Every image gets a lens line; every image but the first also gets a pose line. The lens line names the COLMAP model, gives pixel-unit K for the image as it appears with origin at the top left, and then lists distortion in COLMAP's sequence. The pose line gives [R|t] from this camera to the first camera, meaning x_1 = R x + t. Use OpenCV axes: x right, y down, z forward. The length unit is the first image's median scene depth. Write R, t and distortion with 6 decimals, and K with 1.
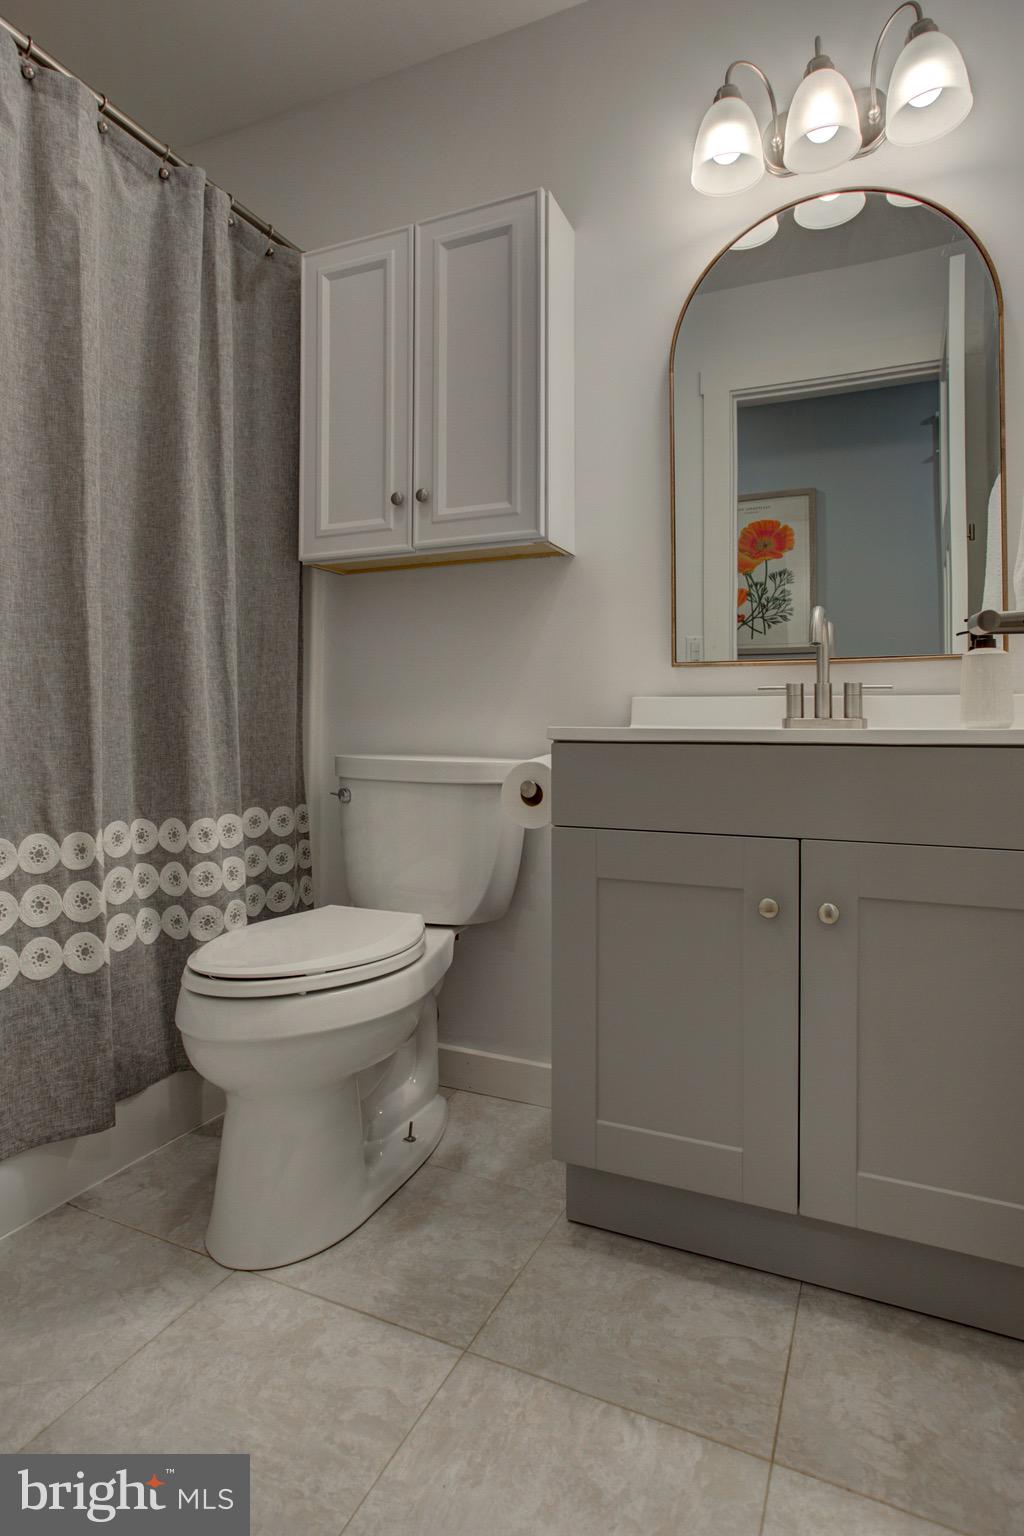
lens RADIAL K [[822.8, 0, 532.7], [0, 822.8, 734.6], [0, 0, 1]] dist [-0.041670, 0.027337]
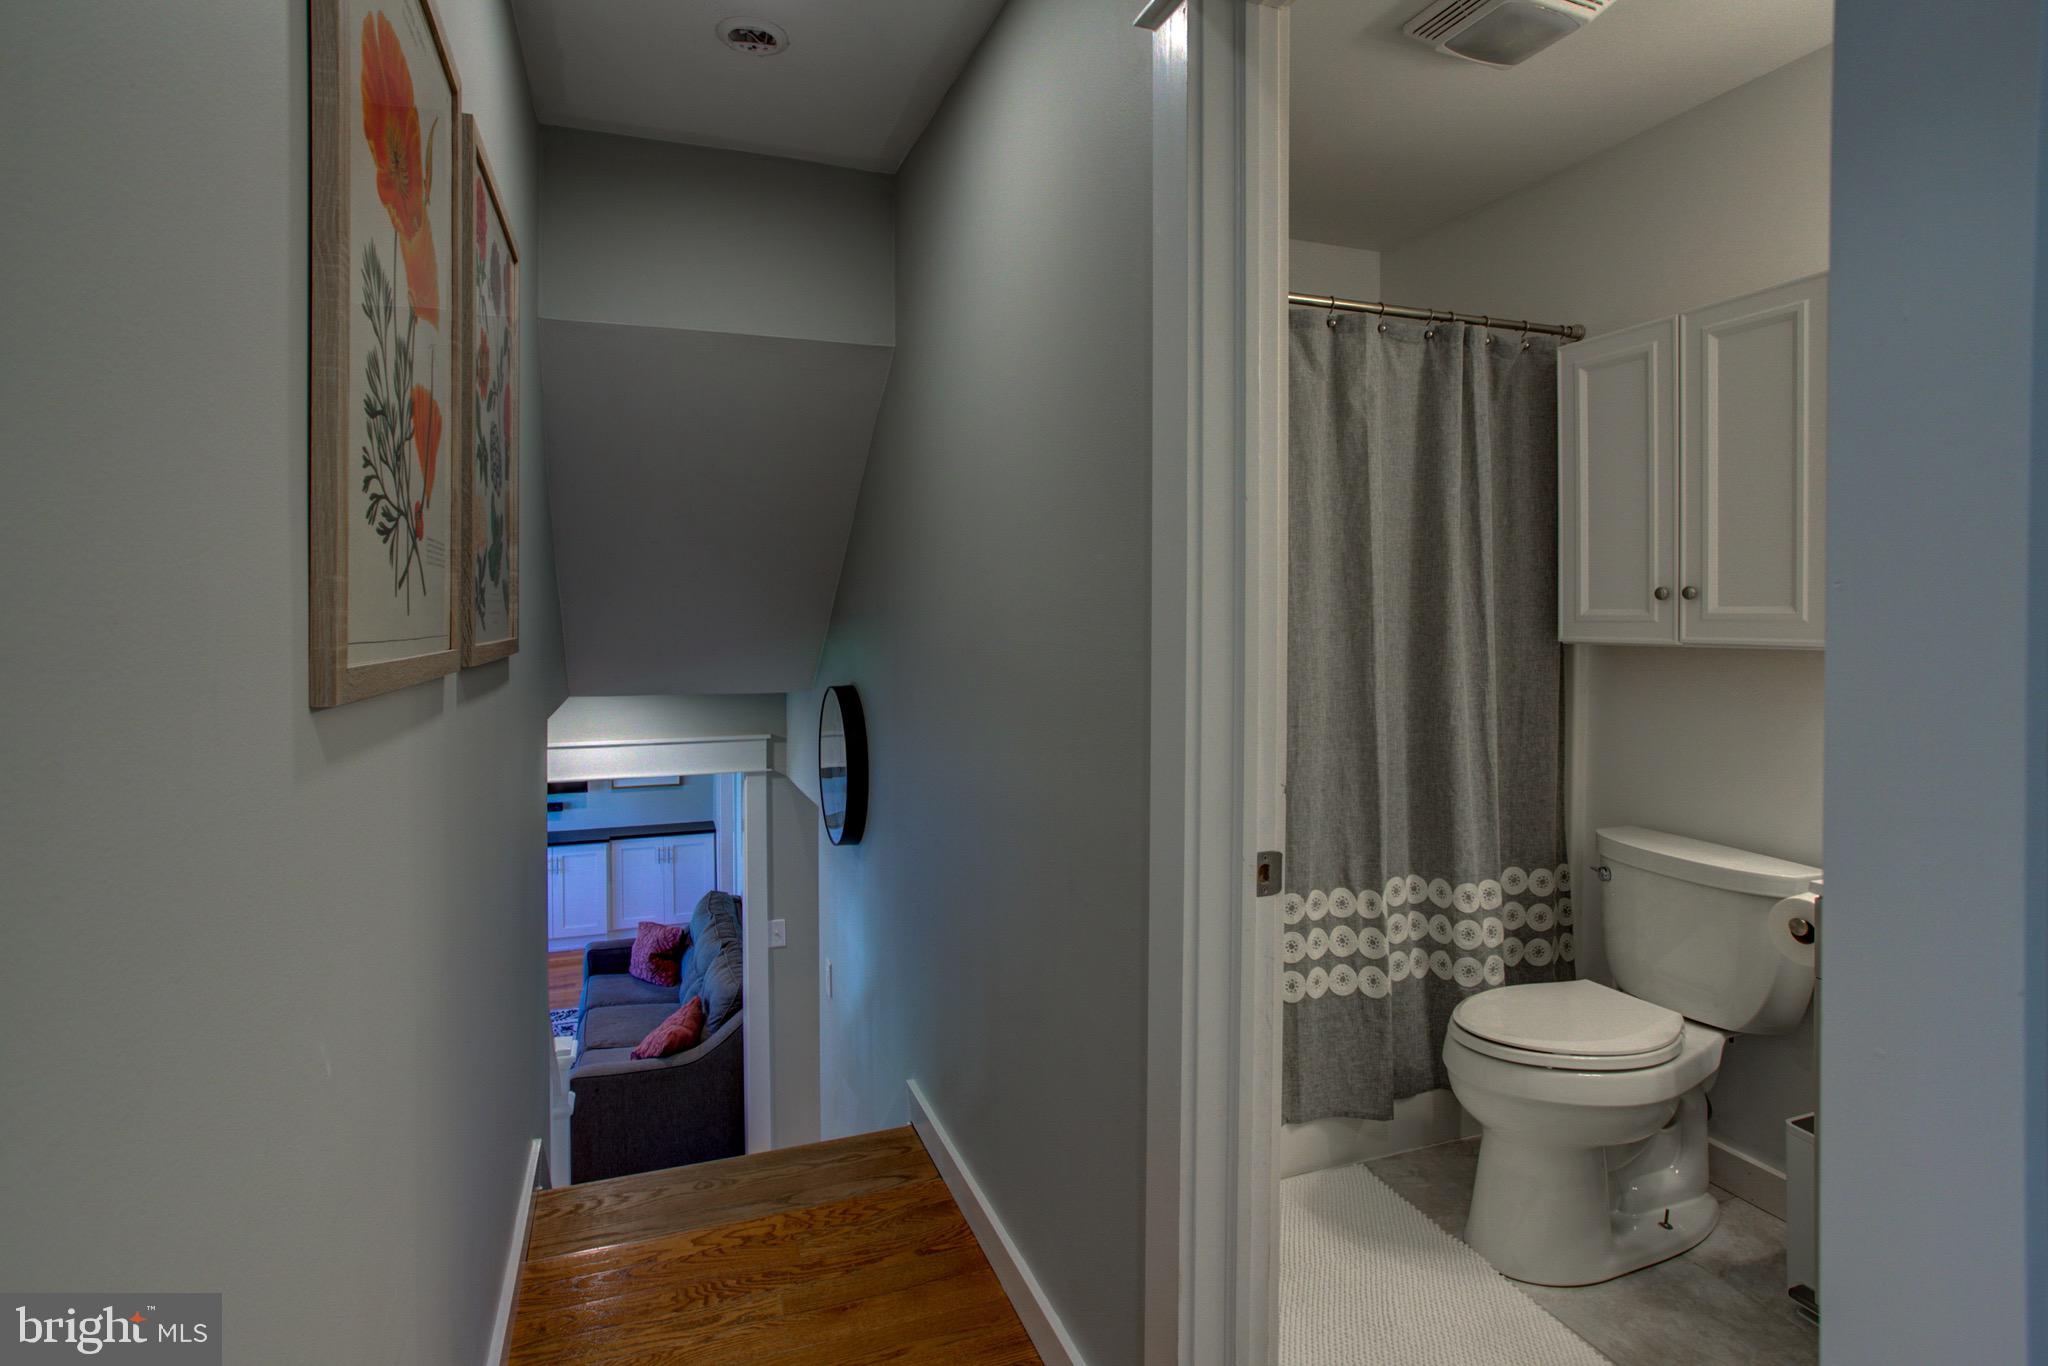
lens RADIAL K [[992.5, 0, 996.3], [0, 992.5, 651.1], [0, 0, 1]] dist [-0.048467, 0.026821]
pose [[0.679752, 0.003199, -0.733435, 0.172016], [0.005227, 0.999944, 0.009206, -0.248357], [0.733423, -0.010091, 0.679698, -0.453605]]
